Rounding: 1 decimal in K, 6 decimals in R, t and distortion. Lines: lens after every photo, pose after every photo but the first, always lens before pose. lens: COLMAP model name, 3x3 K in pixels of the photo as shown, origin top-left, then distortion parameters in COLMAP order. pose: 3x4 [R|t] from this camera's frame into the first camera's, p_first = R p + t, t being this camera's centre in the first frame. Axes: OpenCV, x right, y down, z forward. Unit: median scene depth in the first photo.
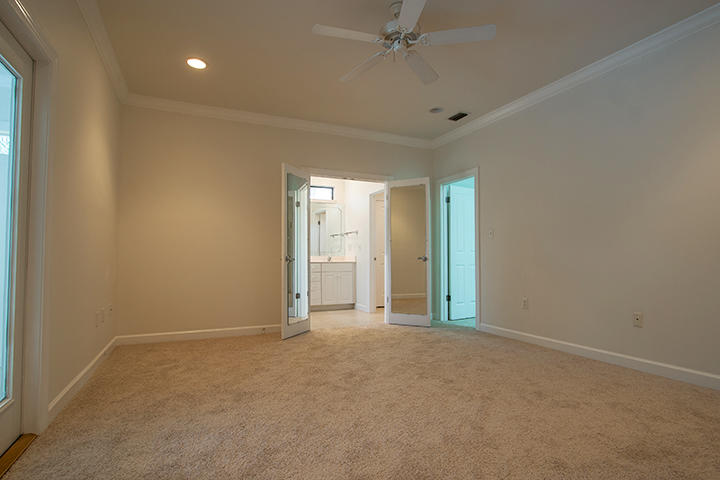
lens RADIAL K [[353.5, 0, 356.3], [0, 353.5, 244.7], [0, 0, 1]] dist [-0.014081, 0.001481]
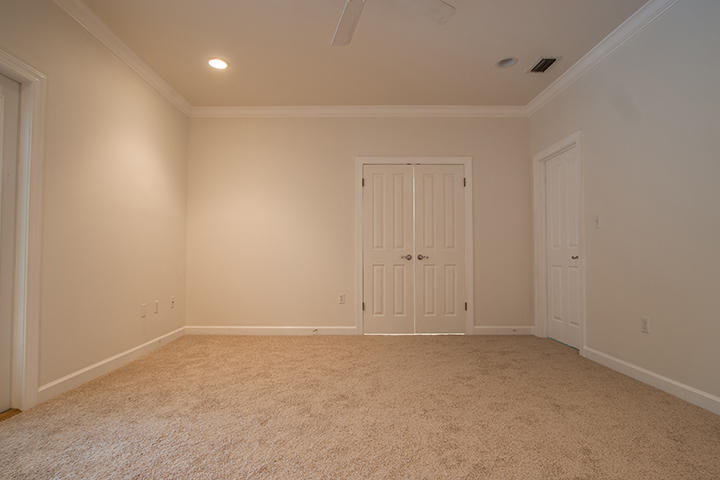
lens RADIAL K [[352.0, 0, 359.4], [0, 352.0, 248.0], [0, 0, 1]] dist [-0.011052, 0.000532]
pose [[0.914999, -0.008750, -0.403360, 0.307205], [0.014343, 0.999838, 0.010848, 0.008190], [0.403200, -0.015712, 0.914977, 0.225604]]
